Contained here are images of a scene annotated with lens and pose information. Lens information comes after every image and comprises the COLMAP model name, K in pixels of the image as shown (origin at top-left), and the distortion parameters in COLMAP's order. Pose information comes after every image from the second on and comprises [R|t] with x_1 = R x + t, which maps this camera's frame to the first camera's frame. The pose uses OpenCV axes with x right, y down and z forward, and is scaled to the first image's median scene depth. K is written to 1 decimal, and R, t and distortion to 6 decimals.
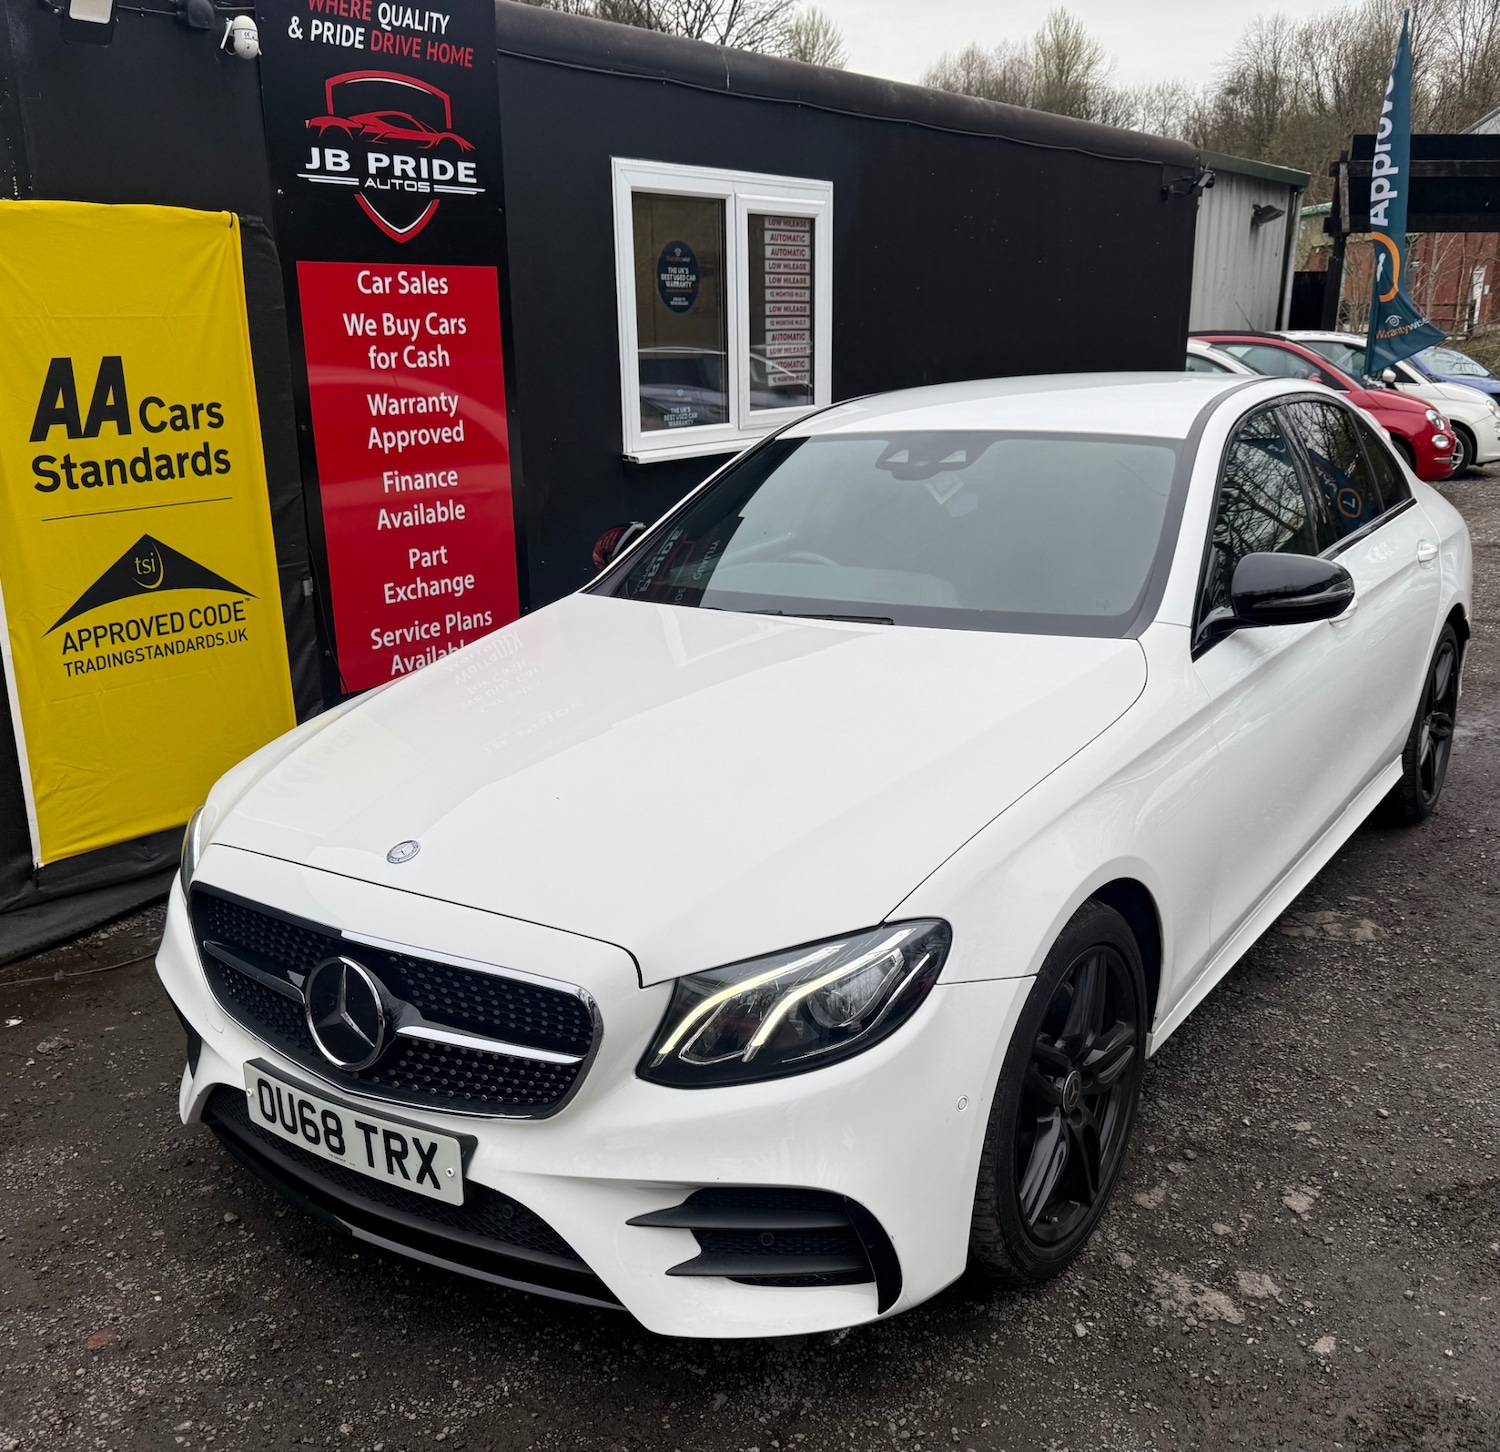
lens RADIAL K [[1456.3, 0, 724.3], [0, 1456.3, 807.6], [0, 0, 1]] dist [0.007377, 0.000000]
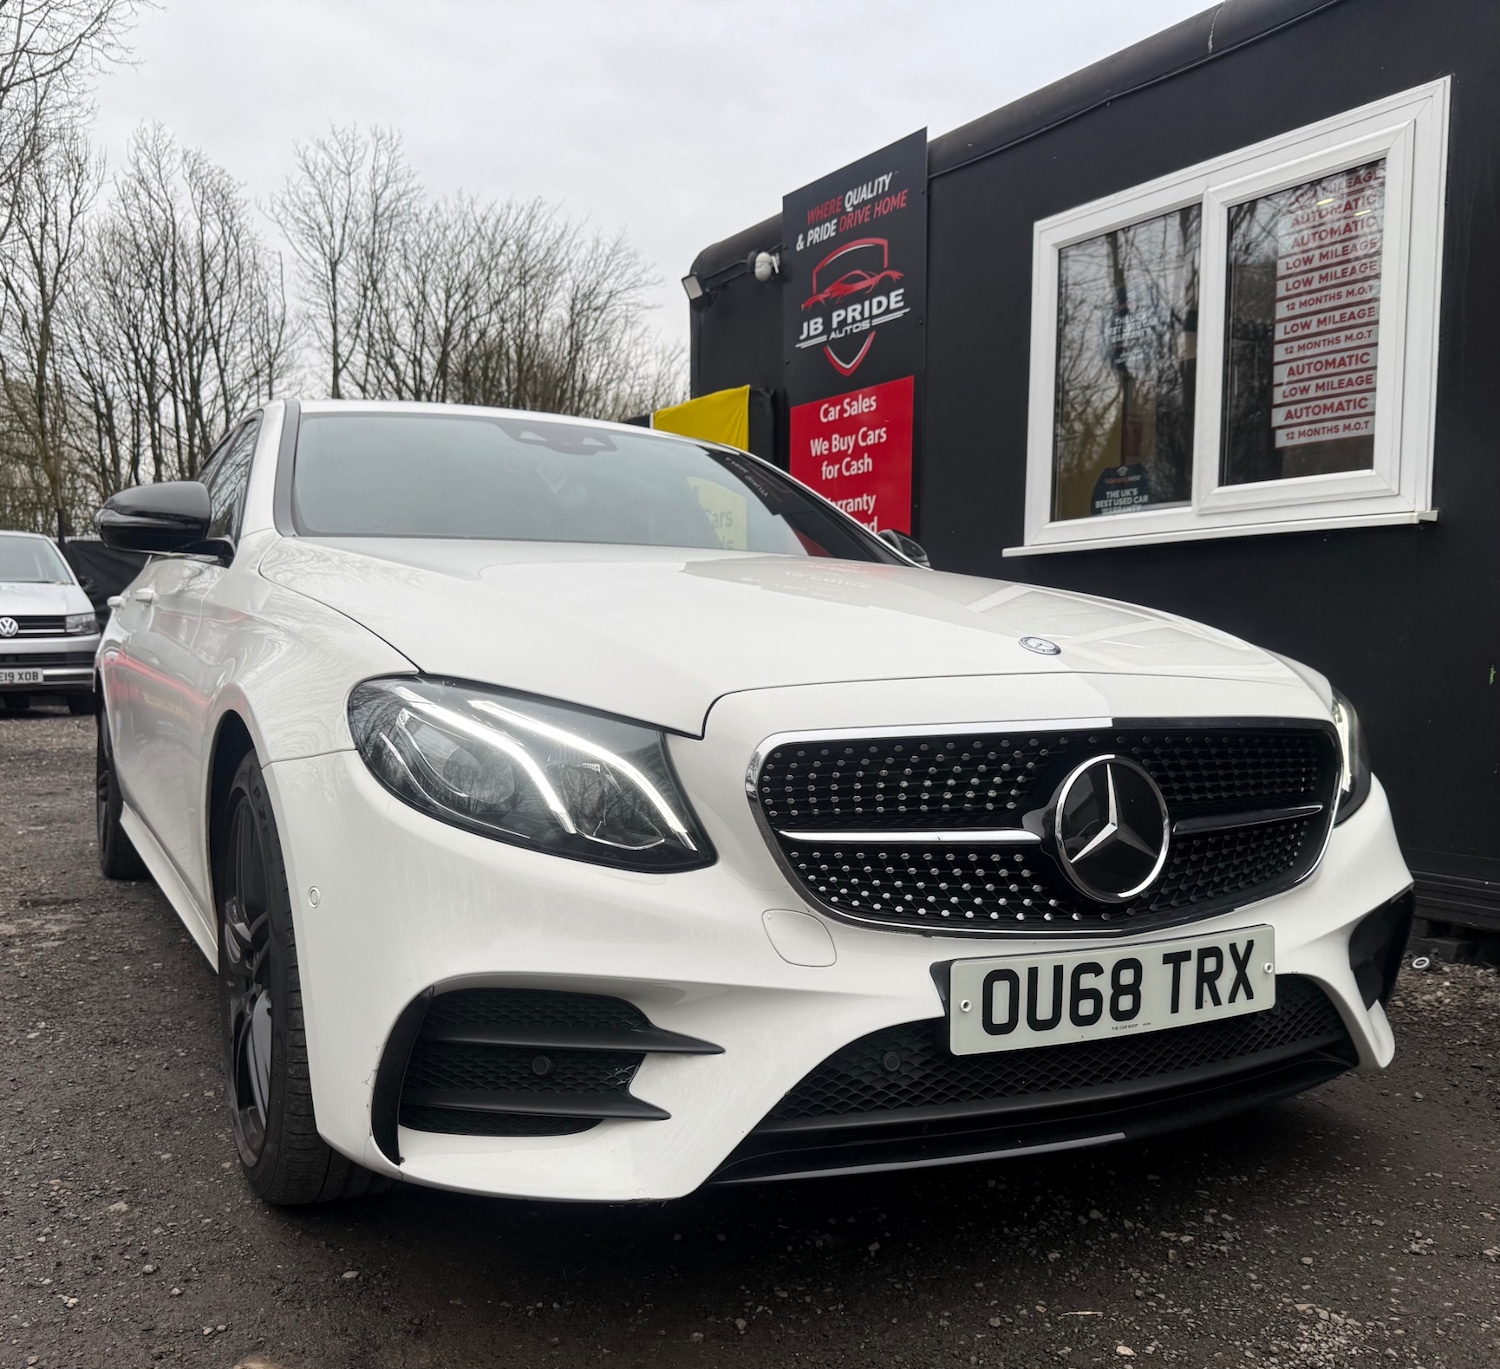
lens RADIAL K [[1421.8, 0, 763.7], [0, 1421.8, 770.9], [0, 0, 1]] dist [0.068698, 0.000000]
pose [[-0.329805, 0.091793, -0.939576, 0.958491], [-0.298099, 0.934215, 0.195906, -0.293333], [0.895749, 0.344697, -0.280746, 1.393383]]
